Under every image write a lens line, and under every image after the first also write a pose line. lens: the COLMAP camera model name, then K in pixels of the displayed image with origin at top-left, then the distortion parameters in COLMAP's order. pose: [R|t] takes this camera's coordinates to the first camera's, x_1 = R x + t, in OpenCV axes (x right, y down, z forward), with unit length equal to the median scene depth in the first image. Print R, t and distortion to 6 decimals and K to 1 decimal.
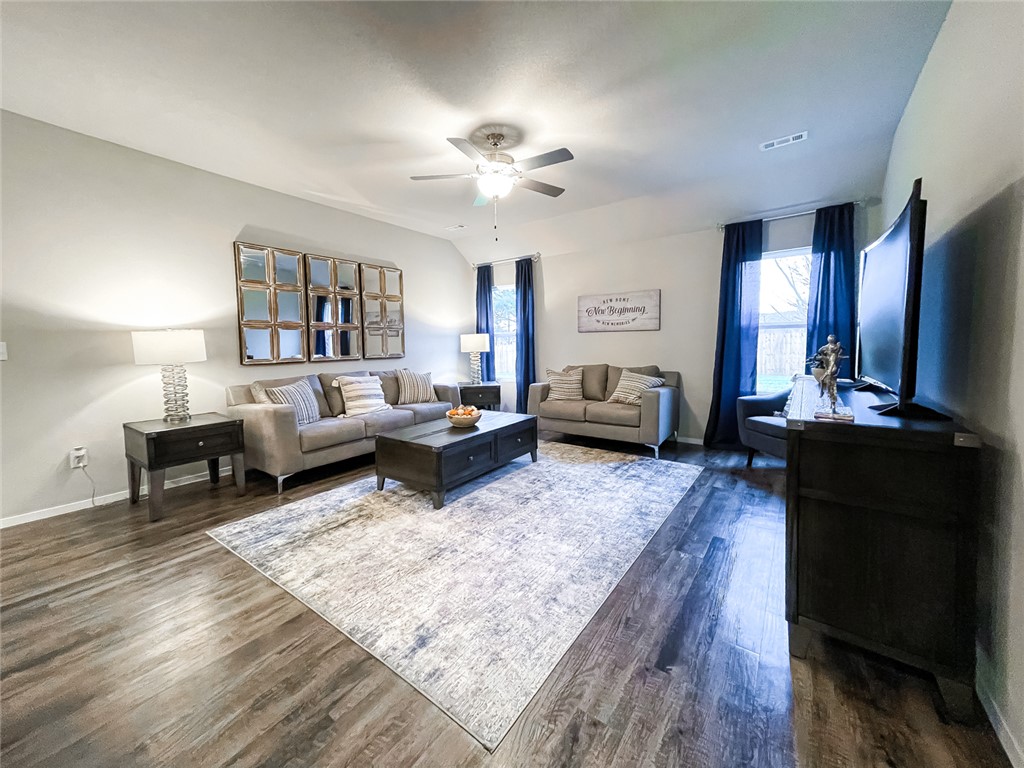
lens RADIAL K [[394.8, 0, 509.3], [0, 394.8, 354.2], [0, 0, 1]] dist [0.046702, -0.000005]
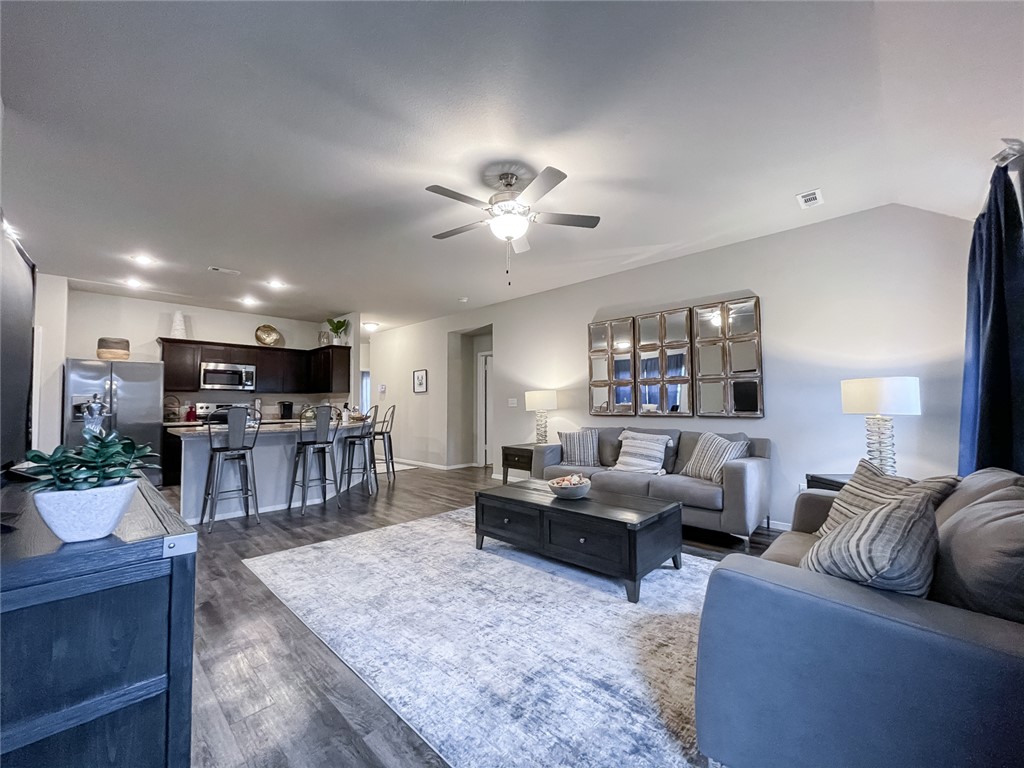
lens RADIAL K [[405.3, 0, 512.0], [0, 405.3, 384.0], [0, 0, 1]] dist [-0.000096, 0.000120]
pose [[-0.118679, -0.032116, -0.992413, 0.770907], [-0.020838, 0.999337, -0.029849, -0.032741], [0.992714, 0.017137, -0.119269, 0.990178]]
